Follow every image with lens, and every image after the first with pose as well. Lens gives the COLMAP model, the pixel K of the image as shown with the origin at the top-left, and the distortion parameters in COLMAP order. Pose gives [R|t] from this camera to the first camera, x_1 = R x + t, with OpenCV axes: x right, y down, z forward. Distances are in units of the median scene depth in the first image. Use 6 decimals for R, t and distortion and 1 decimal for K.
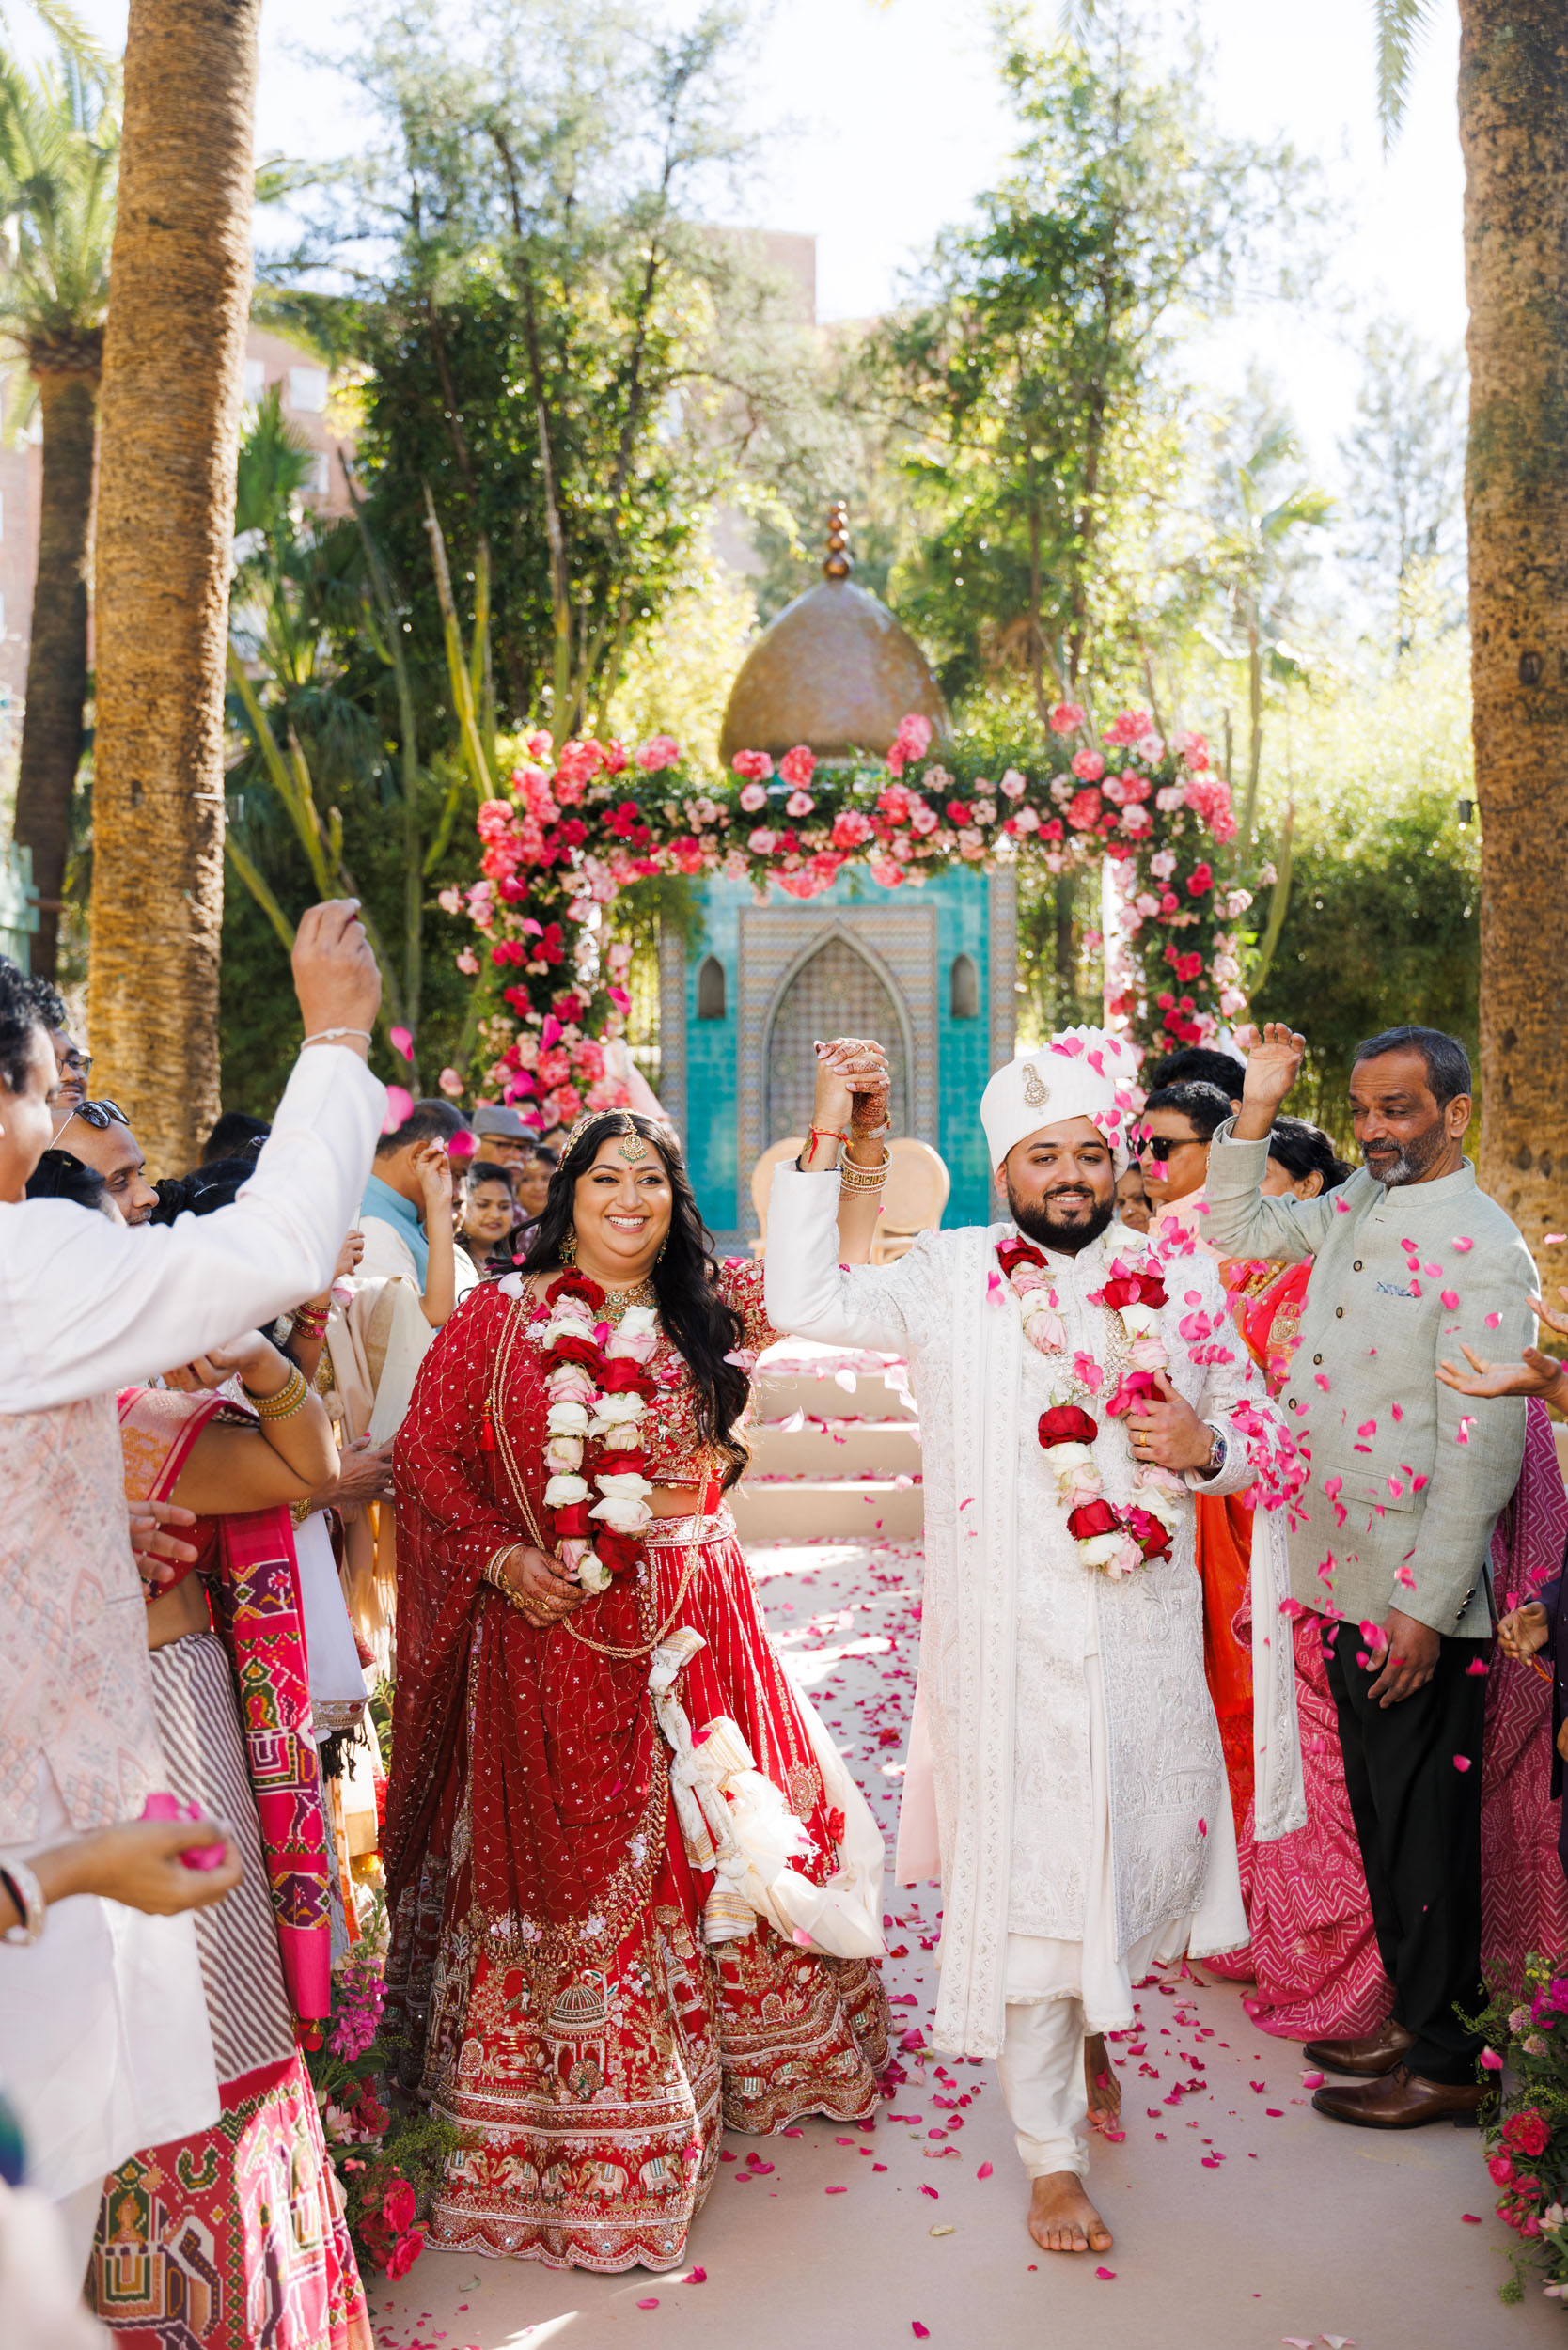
lens RADIAL K [[2724.5, 0, 796.5], [0, 2724.5, 1168.6], [0, 0, 1]] dist [0.002927, 0.000000]
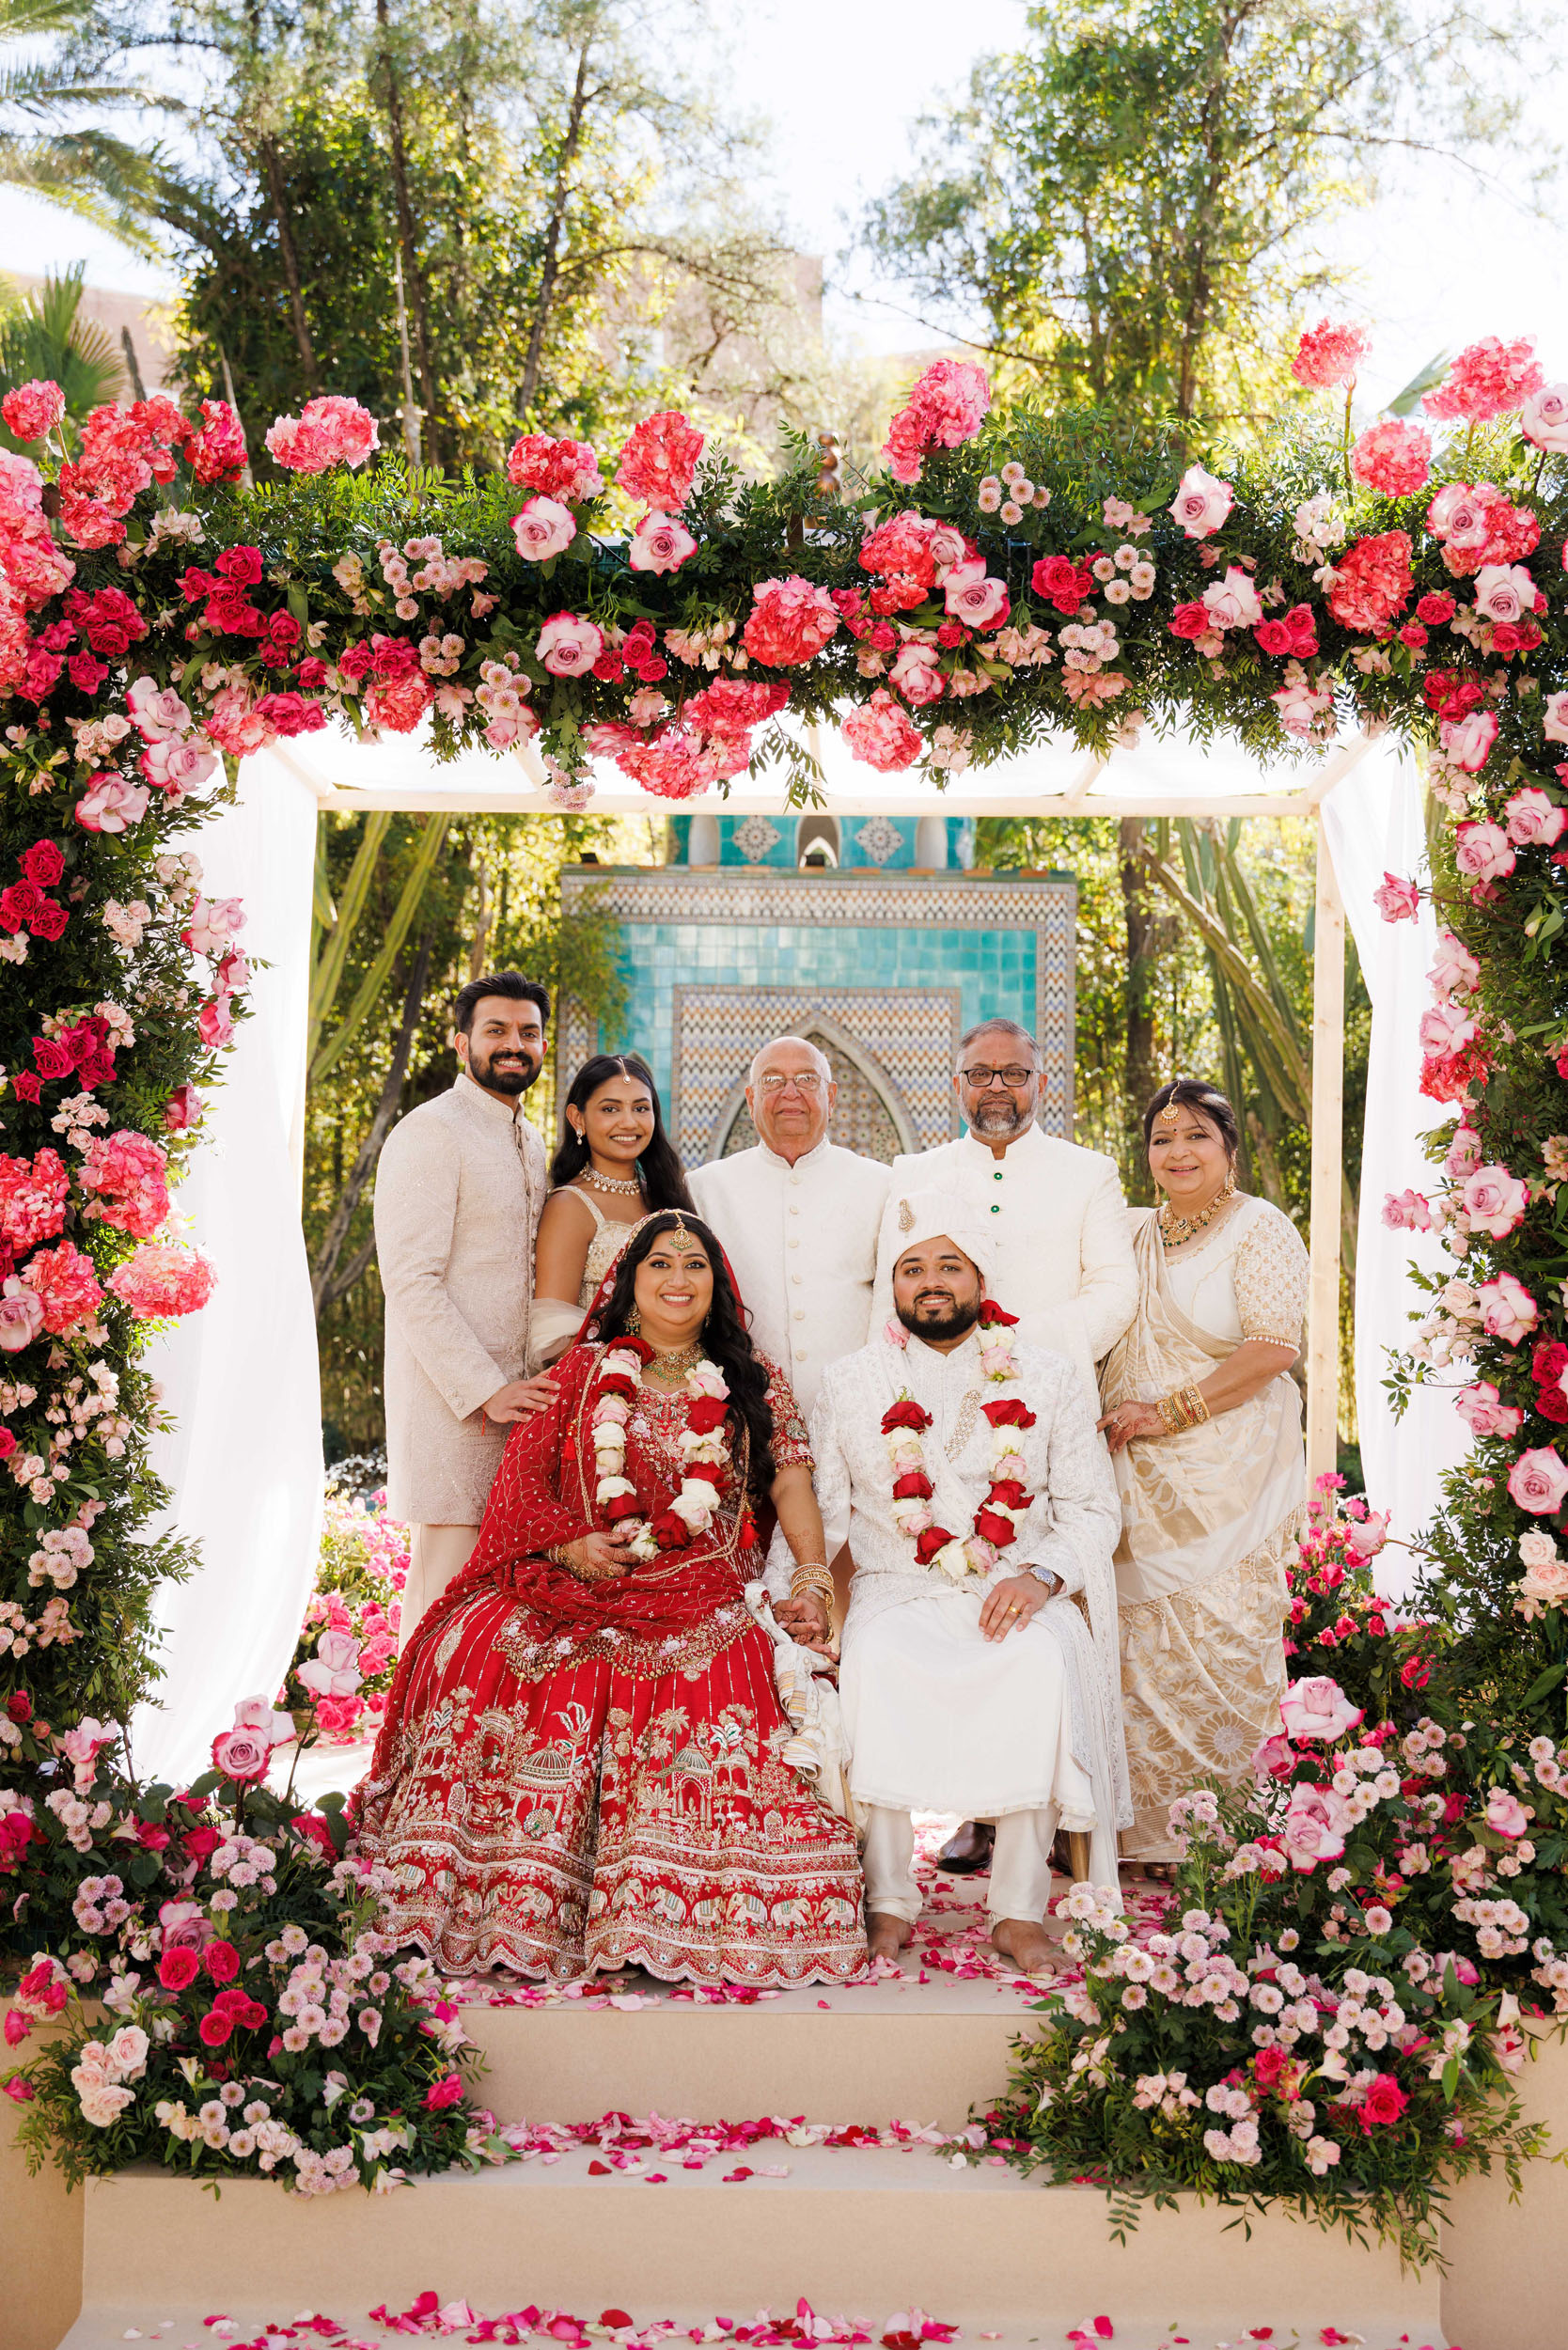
lens RADIAL K [[3010.4, 0, 802.8], [0, 3010.4, 1193.5], [0, 0, 1]] dist [-0.030076, 0.000000]
pose [[0.999808, 0.019186, 0.004065, 0.009660], [-0.018975, 0.998731, -0.046650, -0.008704], [-0.004955, 0.046564, 0.998903, 0.251431]]
